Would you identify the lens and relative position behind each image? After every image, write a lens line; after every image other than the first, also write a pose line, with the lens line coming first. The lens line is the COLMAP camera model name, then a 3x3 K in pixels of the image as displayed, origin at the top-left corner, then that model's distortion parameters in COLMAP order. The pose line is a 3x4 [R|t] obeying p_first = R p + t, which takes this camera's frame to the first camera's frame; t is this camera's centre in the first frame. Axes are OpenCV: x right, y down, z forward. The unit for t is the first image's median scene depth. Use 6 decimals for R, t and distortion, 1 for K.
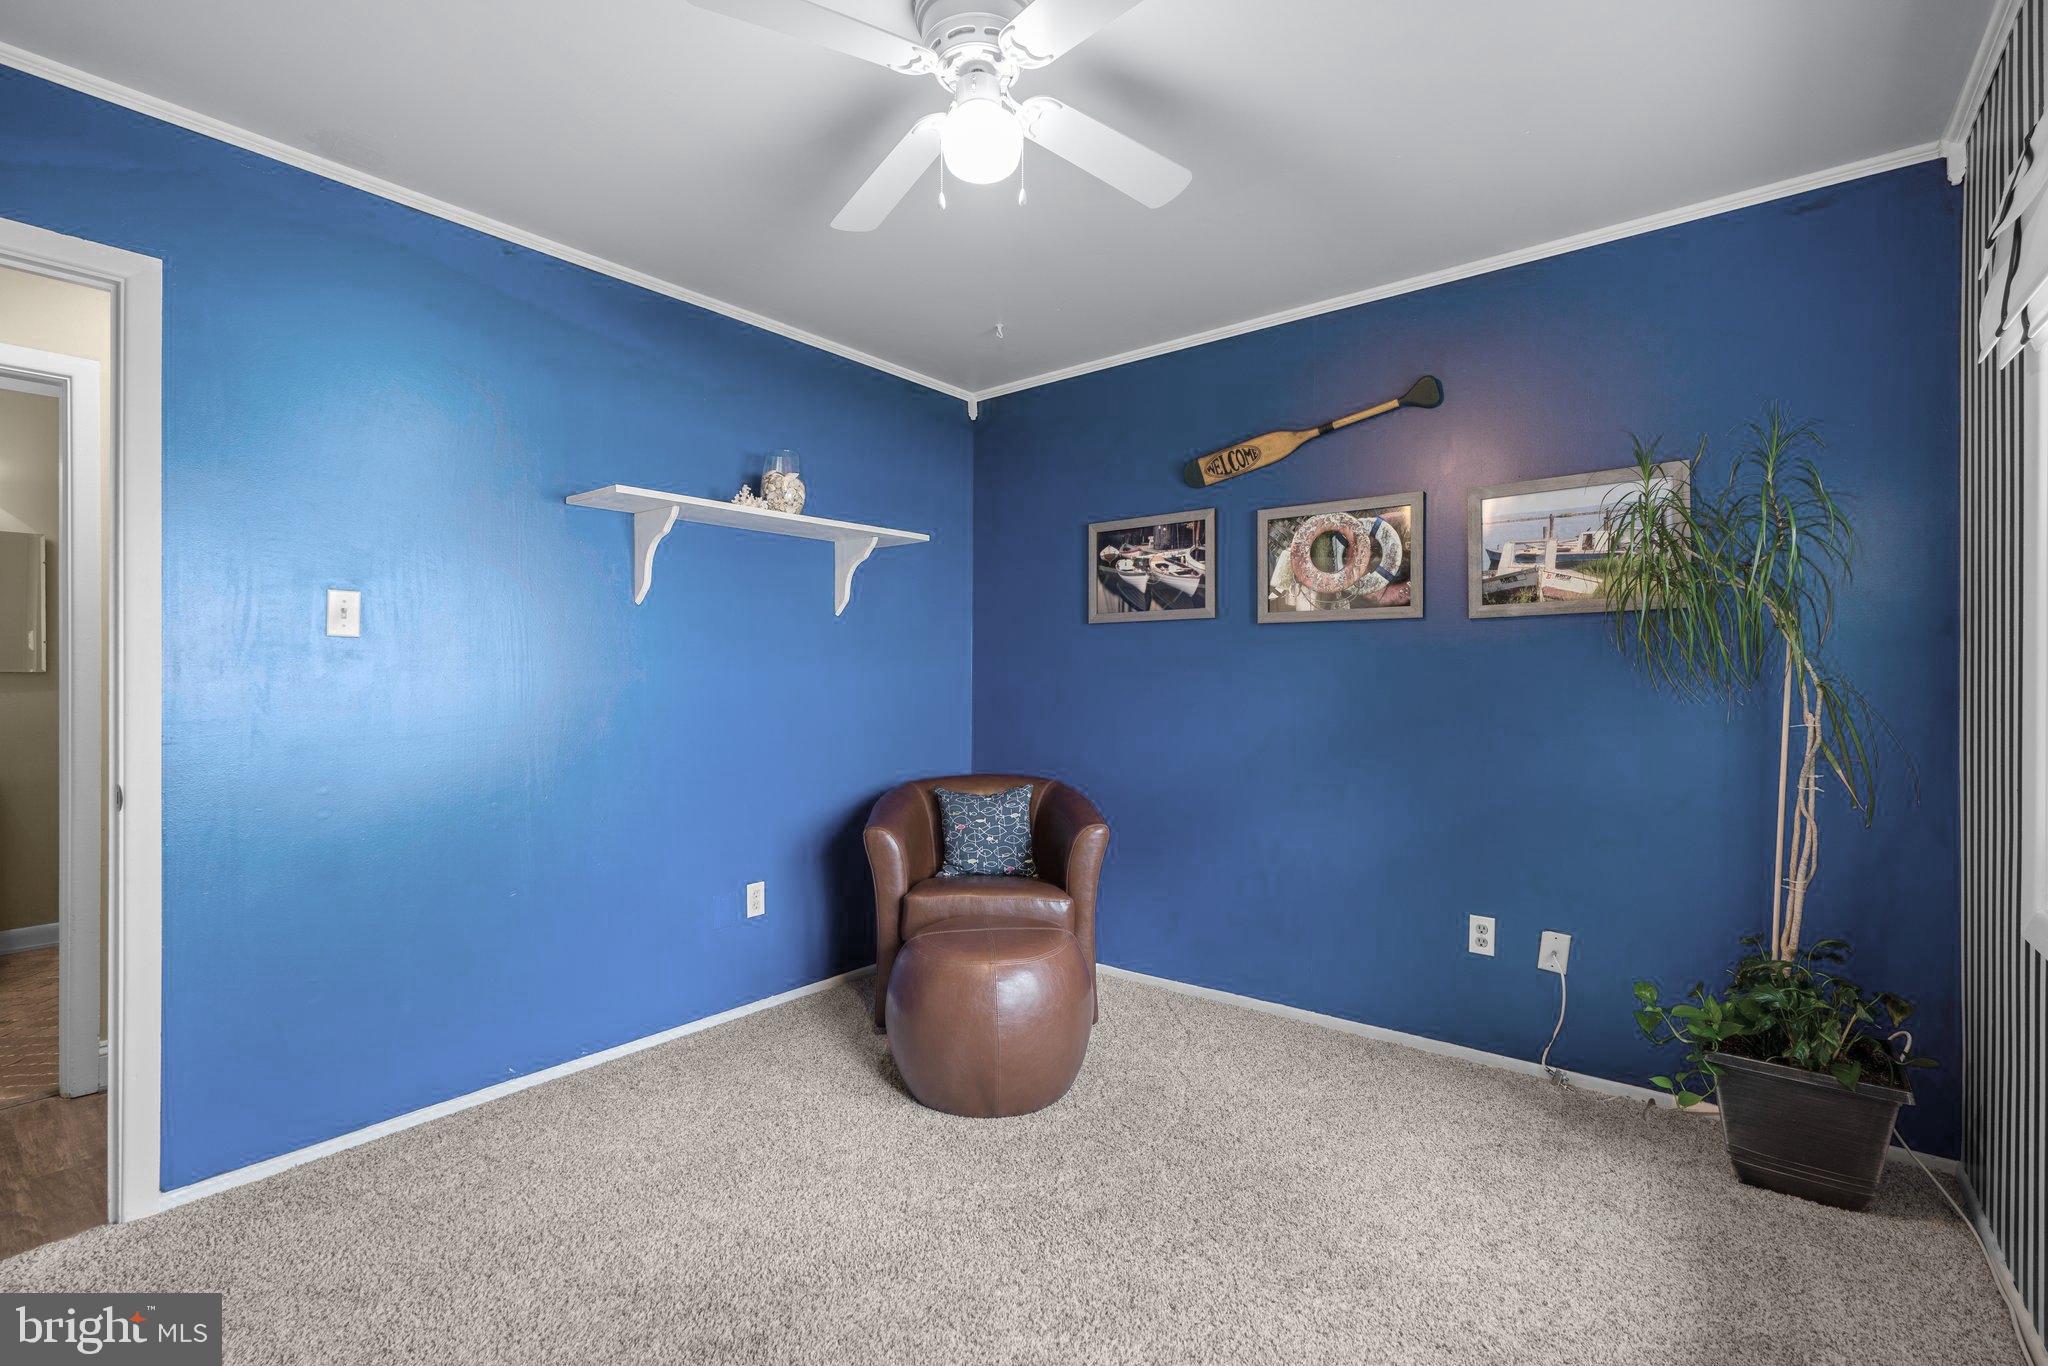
lens RADIAL K [[919.4, 0, 1017.7], [0, 919.4, 682.0], [0, 0, 1]] dist [-0.014395, 0.005429]
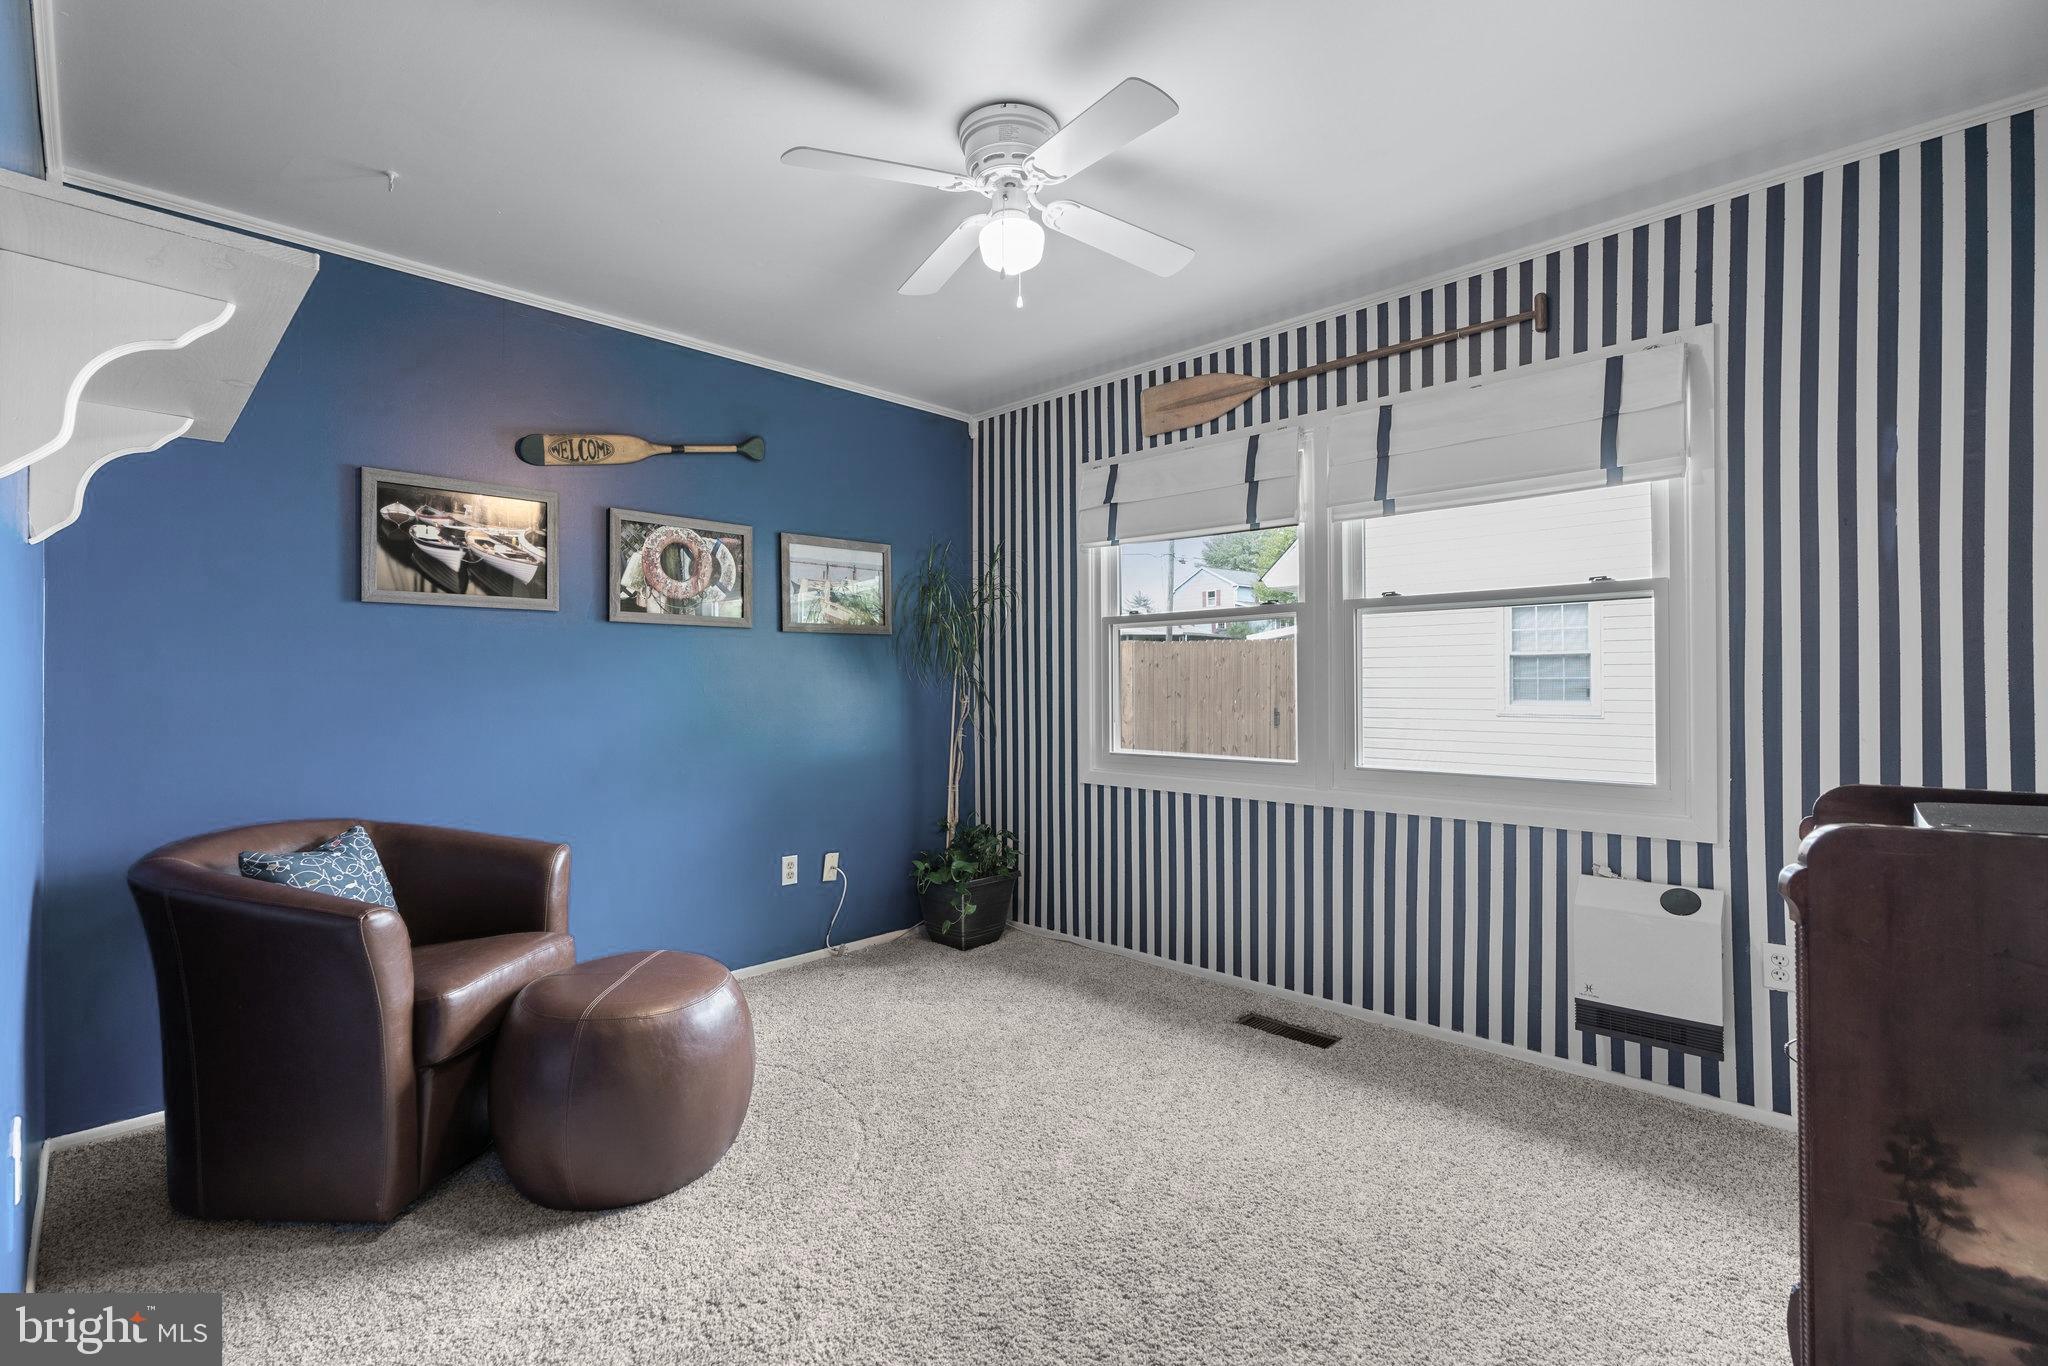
lens RADIAL K [[919.4, 0, 1016.1], [0, 919.4, 684.0], [0, 0, 1]] dist [-0.014395, 0.005429]
pose [[0.103088, -0.001853, 0.994671, -0.693315], [0.004412, 0.999989, 0.001405, 0.004818], [-0.994662, 0.004244, 0.103095, 0.468929]]
